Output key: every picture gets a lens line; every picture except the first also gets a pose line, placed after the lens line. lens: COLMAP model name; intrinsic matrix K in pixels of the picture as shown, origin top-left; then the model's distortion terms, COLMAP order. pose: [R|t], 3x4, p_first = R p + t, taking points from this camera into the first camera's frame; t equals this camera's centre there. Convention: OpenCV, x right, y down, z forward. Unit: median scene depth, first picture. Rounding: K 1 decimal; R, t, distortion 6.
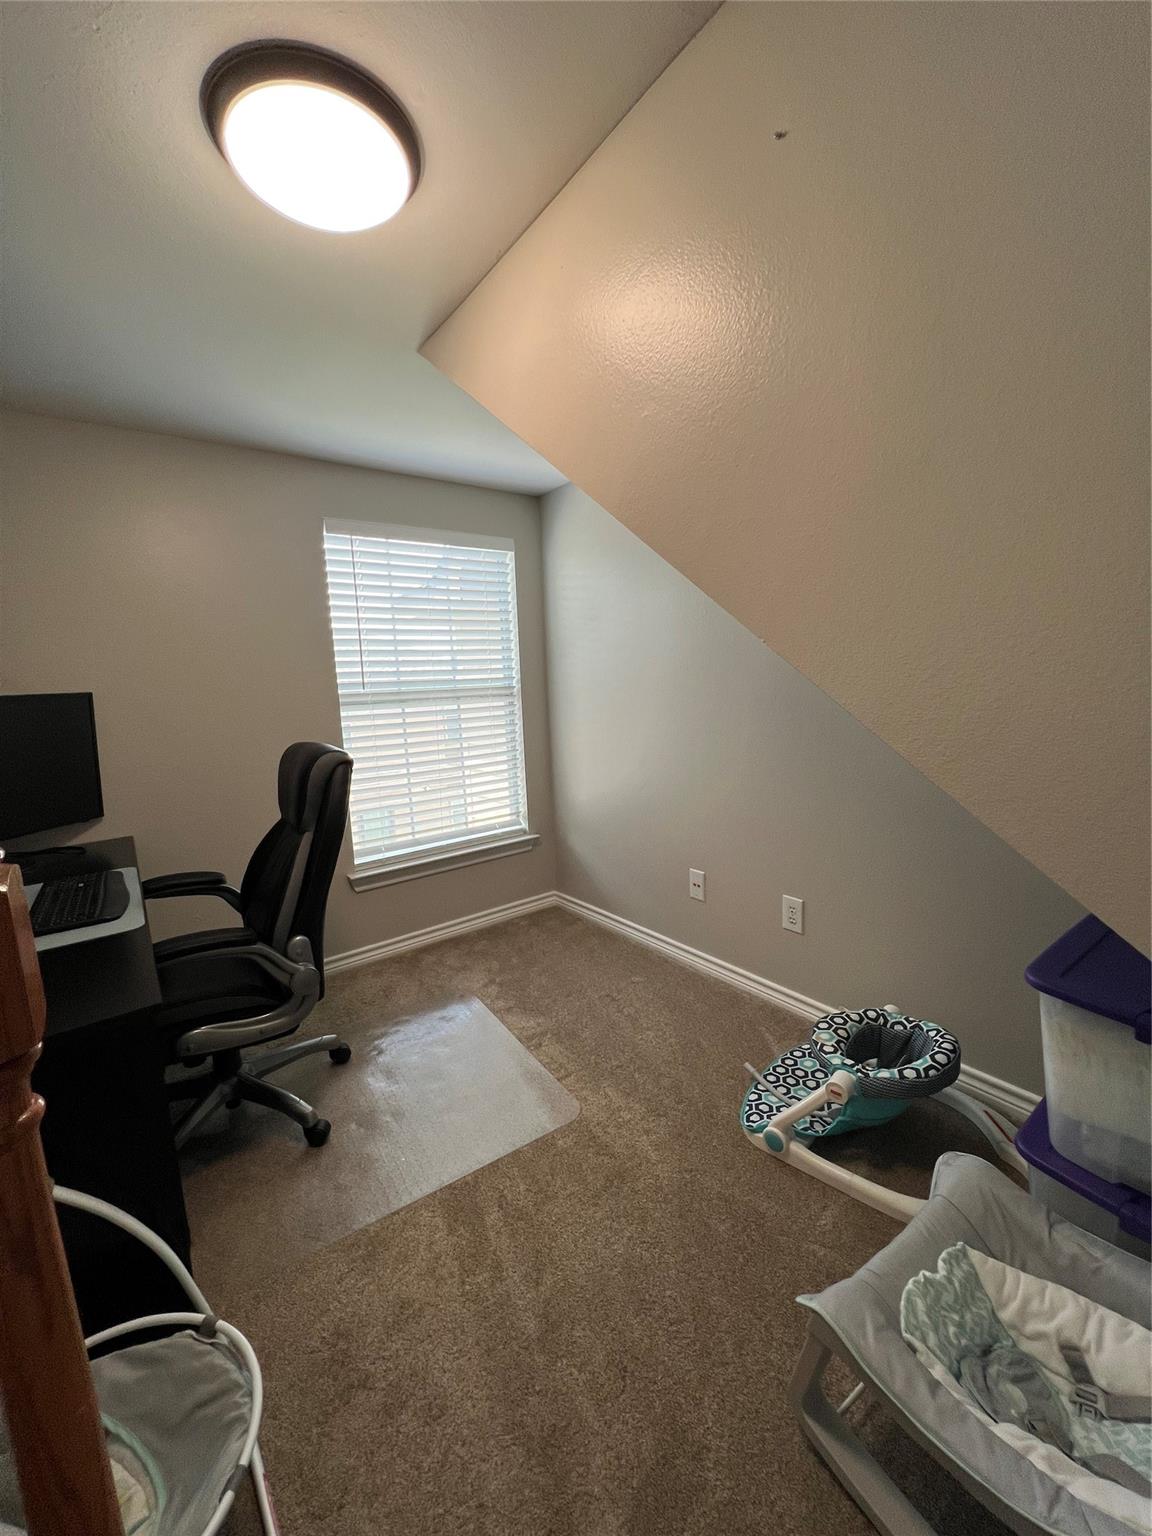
lens RADIAL K [[613.2, 0, 580.7], [0, 613.2, 767.5], [0, 0, 1]] dist [-0.002950, 0.000546]
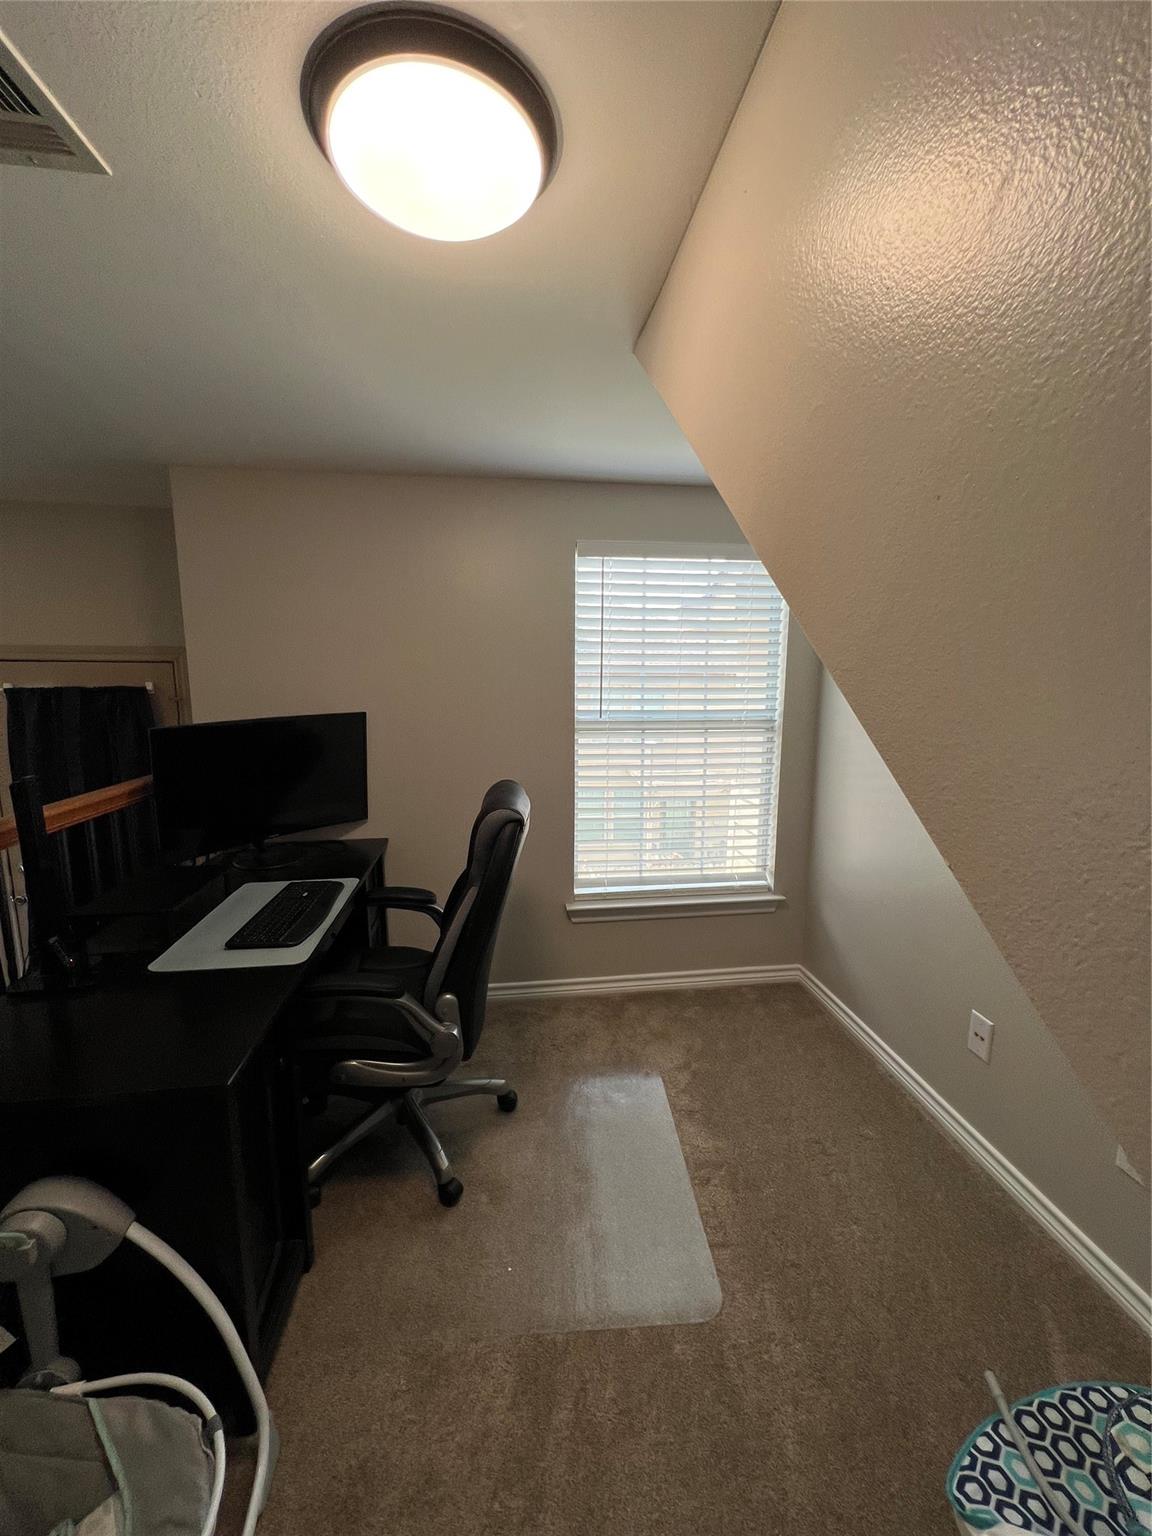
lens RADIAL K [[613.2, 0, 580.7], [0, 613.2, 767.5], [0, 0, 1]] dist [-0.002950, 0.000546]
pose [[0.865551, 0.120507, -0.486106, 0.097786], [-0.110485, 0.992652, 0.049354, -0.098890], [0.488482, 0.010989, 0.872505, 0.160444]]
